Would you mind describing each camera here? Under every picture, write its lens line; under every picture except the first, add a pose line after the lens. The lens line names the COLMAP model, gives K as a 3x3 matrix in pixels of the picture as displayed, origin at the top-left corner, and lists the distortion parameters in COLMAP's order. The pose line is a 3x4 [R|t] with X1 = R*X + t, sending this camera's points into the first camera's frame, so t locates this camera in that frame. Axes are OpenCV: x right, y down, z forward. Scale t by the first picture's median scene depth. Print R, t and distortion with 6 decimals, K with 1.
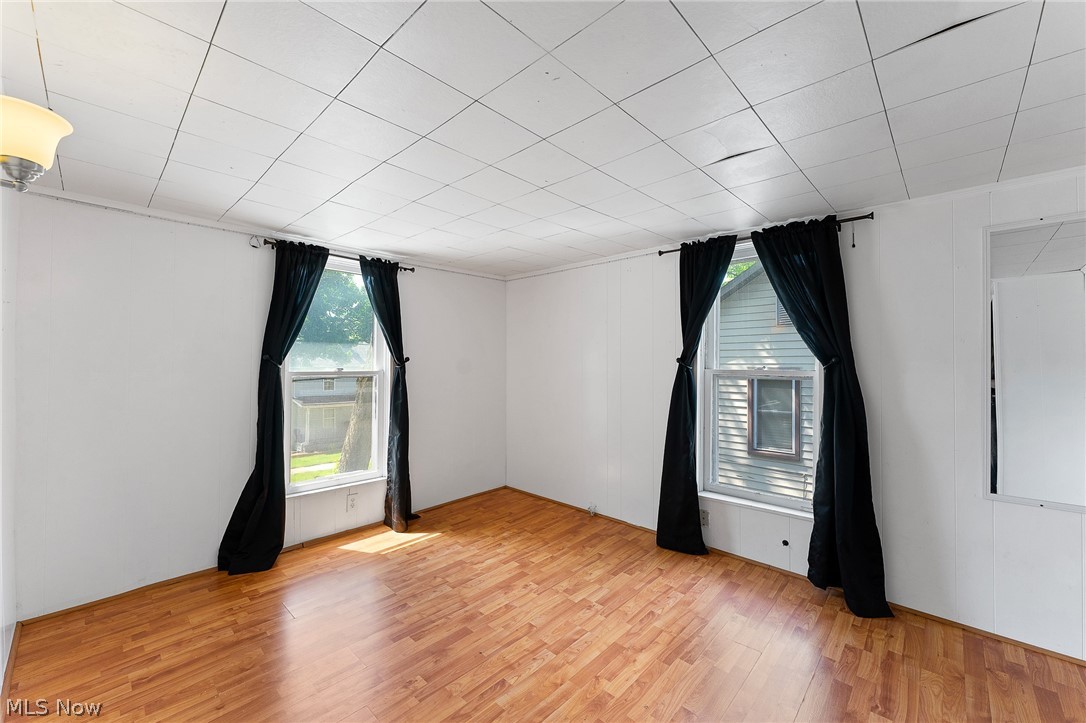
lens RADIAL K [[435.9, 0, 541.6], [0, 435.9, 359.4], [0, 0, 1]] dist [-0.001862, -0.000176]
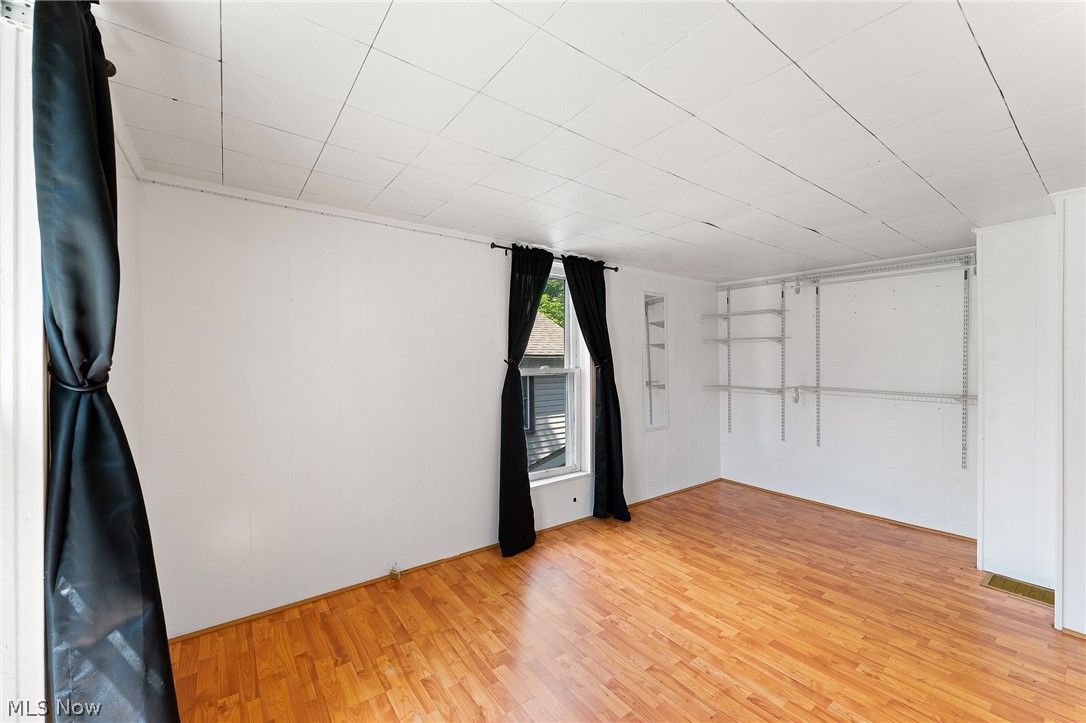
lens RADIAL K [[435.9, 0, 543.8], [0, 435.9, 361.5], [0, 0, 1]] dist [-0.001862, -0.000176]
pose [[0.157296, -0.008078, 0.987519, -0.713981], [-0.003707, 0.999955, 0.008770, -0.006575], [-0.987545, -0.005040, 0.157259, 0.846085]]
